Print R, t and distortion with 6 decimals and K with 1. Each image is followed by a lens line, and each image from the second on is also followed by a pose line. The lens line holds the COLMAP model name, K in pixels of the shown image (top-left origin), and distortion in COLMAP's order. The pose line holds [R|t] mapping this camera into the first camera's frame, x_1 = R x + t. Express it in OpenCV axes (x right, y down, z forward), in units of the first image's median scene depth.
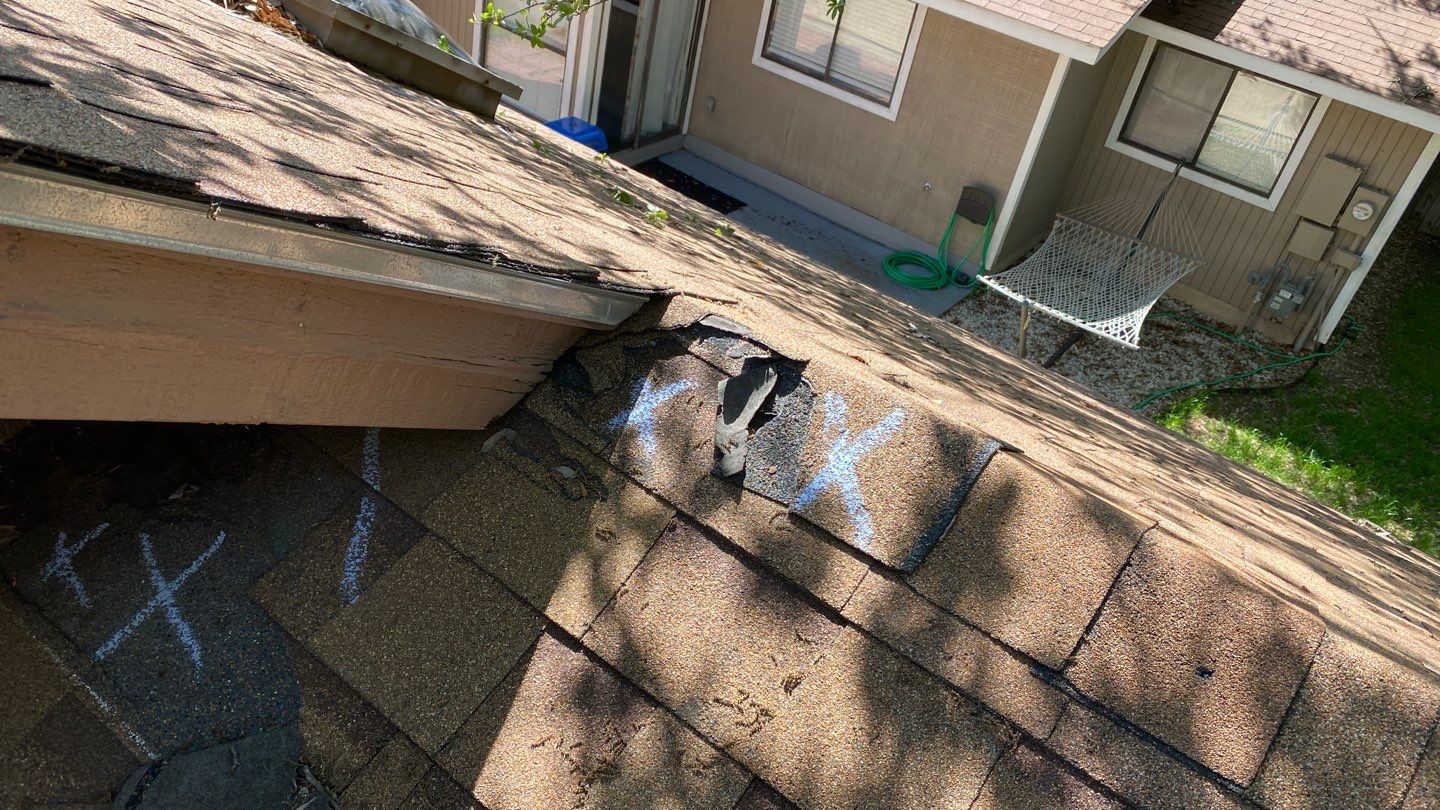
lens RADIAL K [[1105.4, 0, 709.7], [0, 1105.4, 406.1], [0, 0, 1]] dist [0.058354, -0.064850]
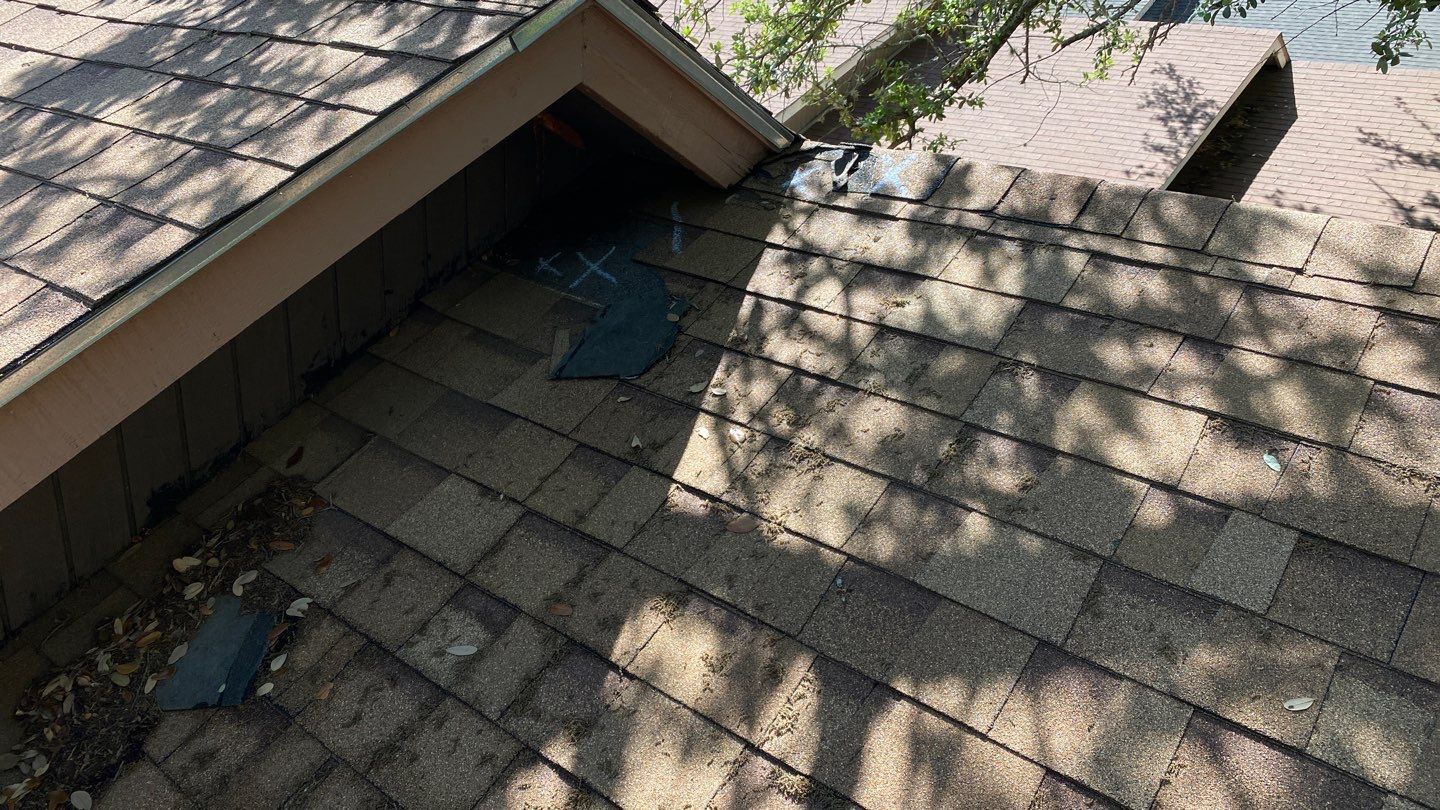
lens RADIAL K [[1105.4, 0, 724.5], [0, 1105.4, 401.5], [0, 0, 1]] dist [0.058354, -0.064850]
pose [[0.991387, -0.112265, -0.067443, -0.111597], [0.091735, 0.962792, -0.254197, 1.016755], [0.093471, 0.245821, 0.964798, -1.041705]]
